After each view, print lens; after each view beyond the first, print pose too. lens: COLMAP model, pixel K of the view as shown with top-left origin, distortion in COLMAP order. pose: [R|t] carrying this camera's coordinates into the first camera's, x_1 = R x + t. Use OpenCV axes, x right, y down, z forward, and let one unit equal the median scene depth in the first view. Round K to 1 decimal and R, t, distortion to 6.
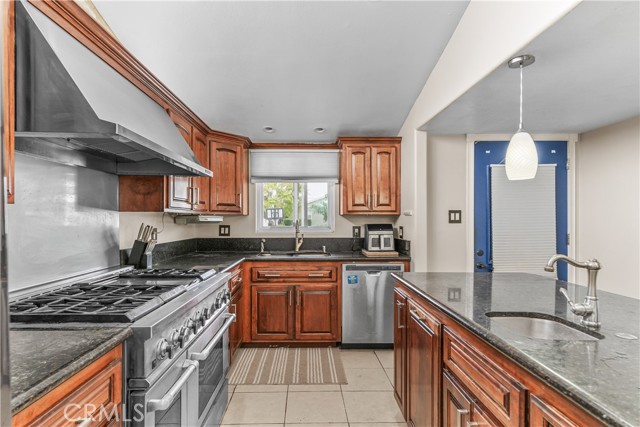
lens RADIAL K [[344.8, 0, 313.7], [0, 344.8, 219.1], [0, 0, 1]] dist [0.027793, -0.009390]
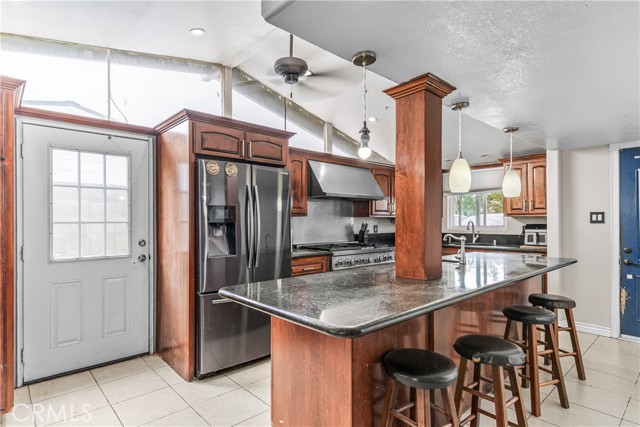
lens RADIAL K [[344.8, 0, 320.2], [0, 344.8, 215.9], [0, 0, 1]] dist [0.027793, -0.009390]
pose [[0.674164, -0.012938, -0.738468, 0.643400], [0.002045, 0.999875, -0.015651, 0.003584], [0.738578, 0.009041, 0.674107, -0.456888]]
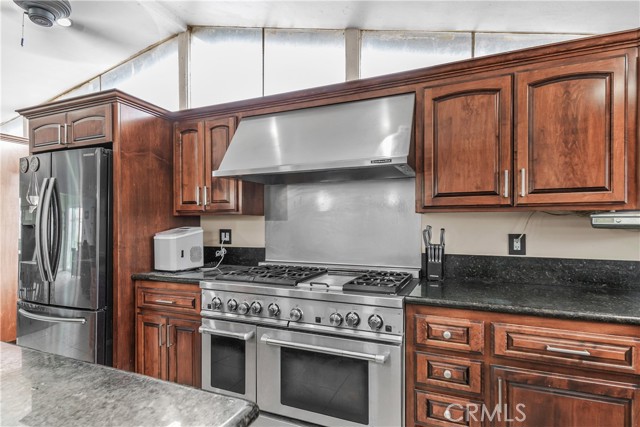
lens RADIAL K [[345.8, 0, 312.9], [0, 345.8, 225.0], [0, 0, 1]] dist [0.015631, -0.001442]
pose [[-0.412991, 0.000519, -0.910735, 0.305340], [-0.000596, 0.999999, 0.000840, 0.006721], [0.910735, 0.000889, -0.412991, 0.774902]]
